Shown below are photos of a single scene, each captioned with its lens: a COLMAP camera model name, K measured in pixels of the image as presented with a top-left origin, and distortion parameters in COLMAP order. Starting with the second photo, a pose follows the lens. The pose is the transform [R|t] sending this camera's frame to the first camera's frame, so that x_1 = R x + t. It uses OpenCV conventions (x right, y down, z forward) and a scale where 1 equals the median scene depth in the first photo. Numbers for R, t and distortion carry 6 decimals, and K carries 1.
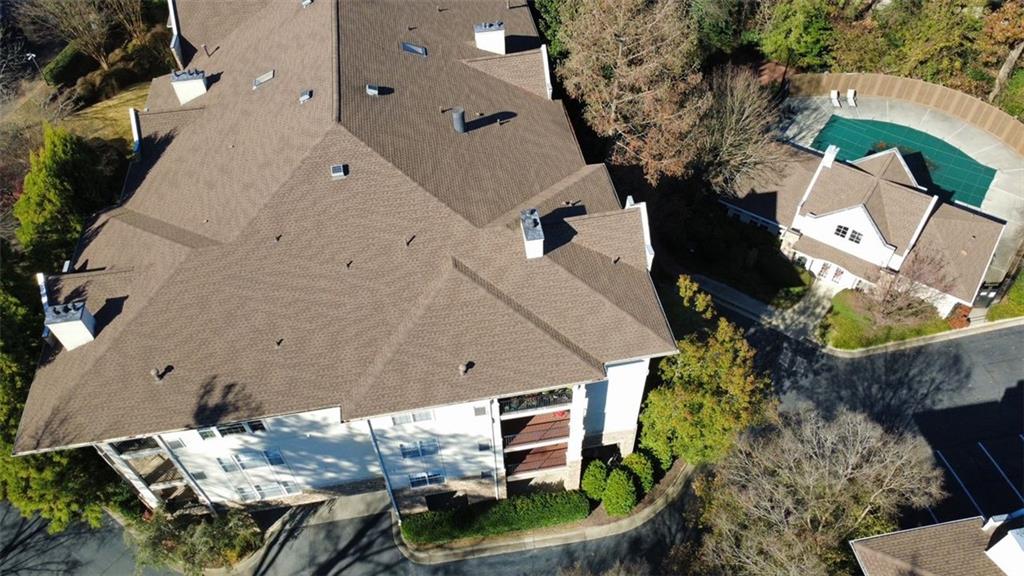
lens RADIAL K [[739.8, 0, 515.3], [0, 739.8, 289.8], [0, 0, 1]] dist [0.007462, 0.000249]
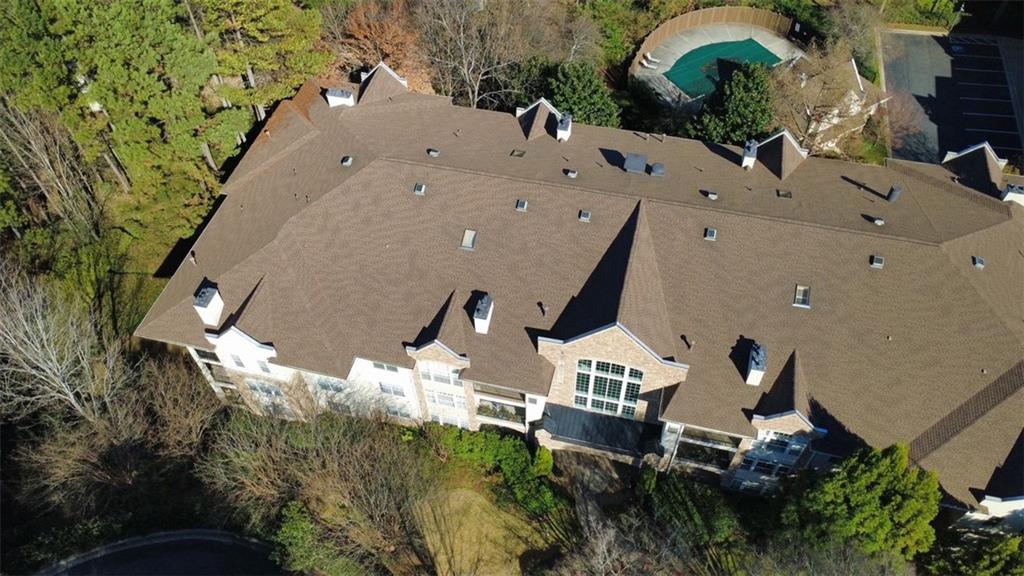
lens RADIAL K [[739.8, 0, 515.3], [0, 739.8, 289.8], [0, 0, 1]] dist [0.007462, 0.000249]
pose [[0.397569, -0.705910, 0.586200, -0.931608], [0.691707, 0.650334, 0.314016, -0.754423], [-0.602893, 0.280636, 0.746836, 0.371167]]
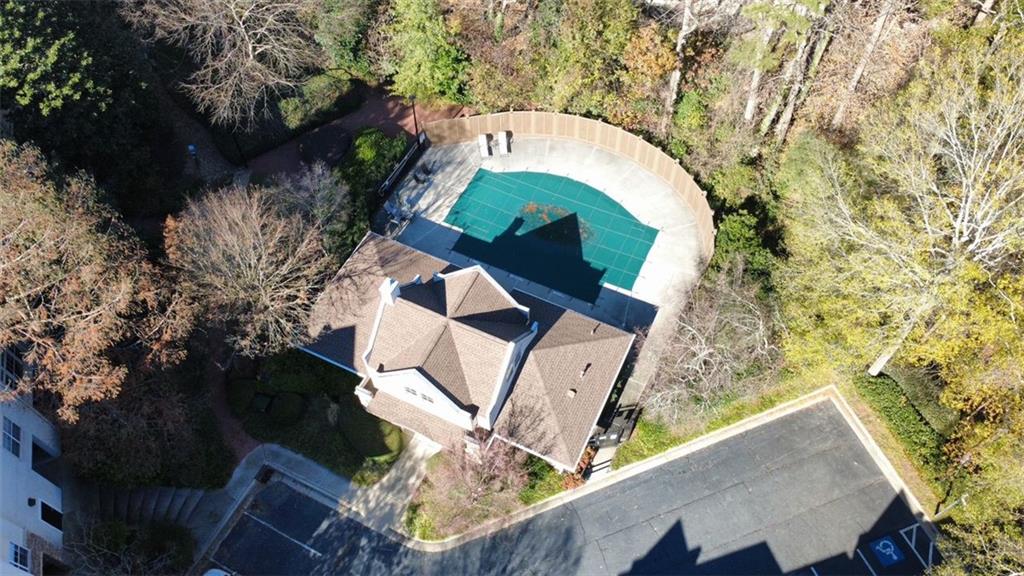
lens RADIAL K [[744.7, 0, 504.8], [0, 744.7, 286.9], [0, 0, 1]] dist [0.045183, 0.002564]
pose [[0.985224, -0.136808, 0.103043, 0.460937], [0.125507, 0.986068, 0.109172, -0.253411], [-0.116543, -0.094626, 0.988668, 0.229605]]
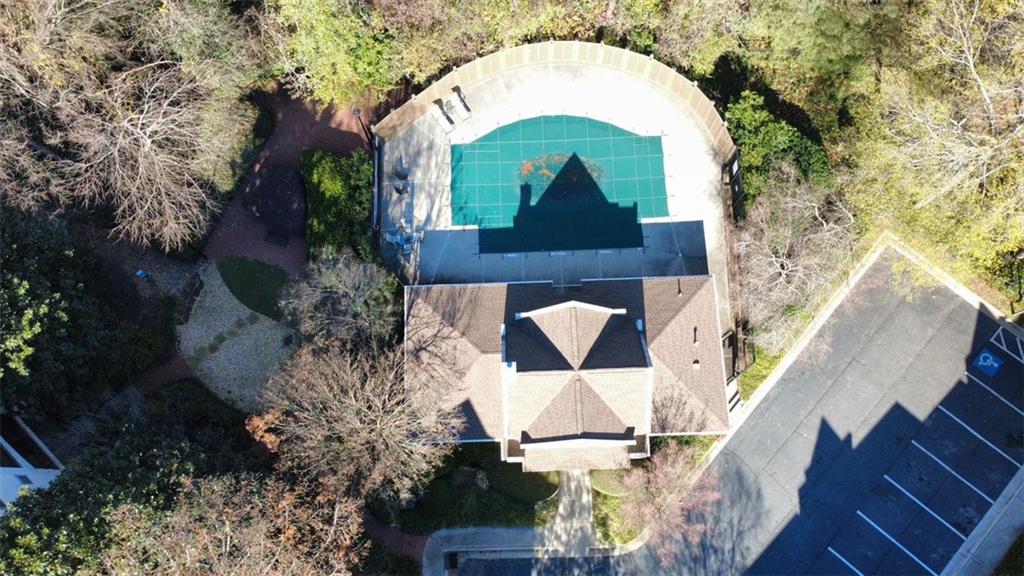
lens RADIAL K [[744.7, 0, 504.8], [0, 744.7, 286.9], [0, 0, 1]] dist [0.045183, 0.002564]
pose [[0.789360, -0.591312, 0.165107, 0.347451], [0.463687, 0.750482, 0.470925, -0.591481], [-0.402374, -0.295172, 0.866585, 0.393372]]
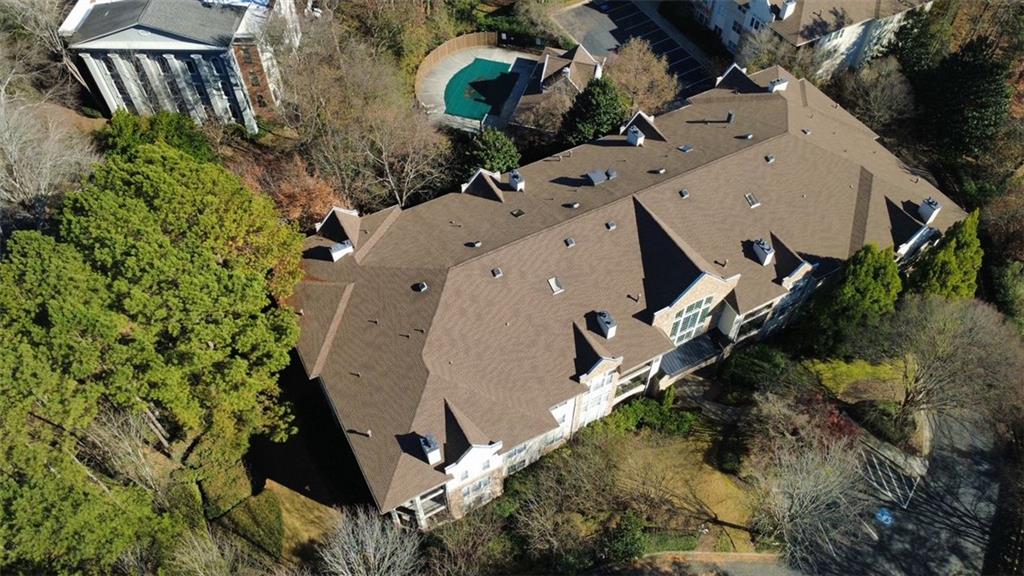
lens RADIAL K [[739.8, 0, 515.3], [0, 739.8, 289.8], [0, 0, 1]] dist [0.007462, 0.000249]
pose [[-0.325739, -0.724959, 0.606902, -1.076646], [0.711047, 0.235234, 0.662629, -1.392866], [-0.623142, 0.647379, 0.438855, 0.610631]]
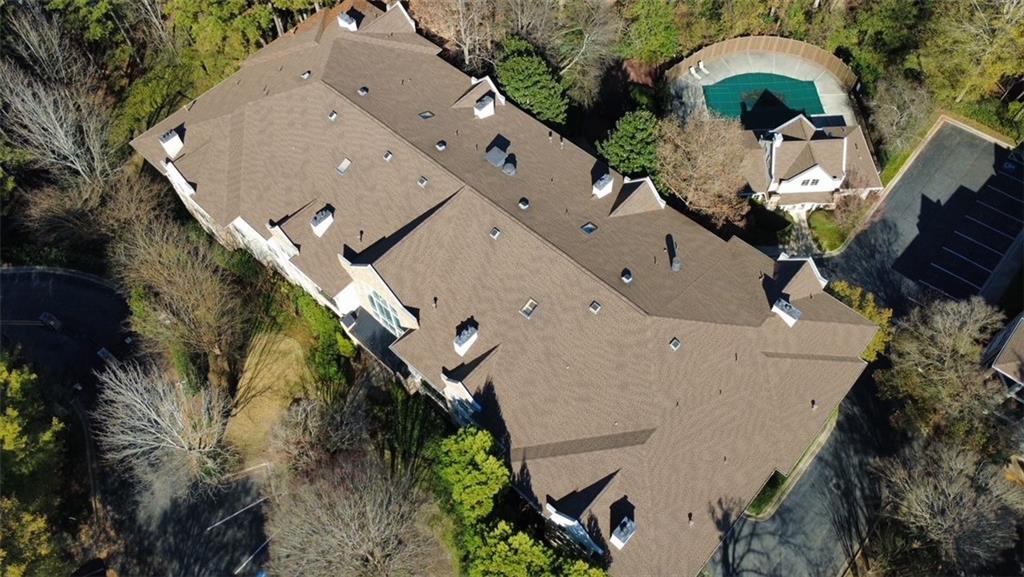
lens RADIAL K [[739.8, 0, 515.3], [0, 739.8, 290.3], [0, 0, 1]] dist [0.007462, 0.000249]
pose [[0.785127, -0.520780, 0.335207, -0.648511], [0.461057, 0.852850, 0.245099, -0.532229], [-0.413524, -0.037884, 0.909705, -0.149613]]
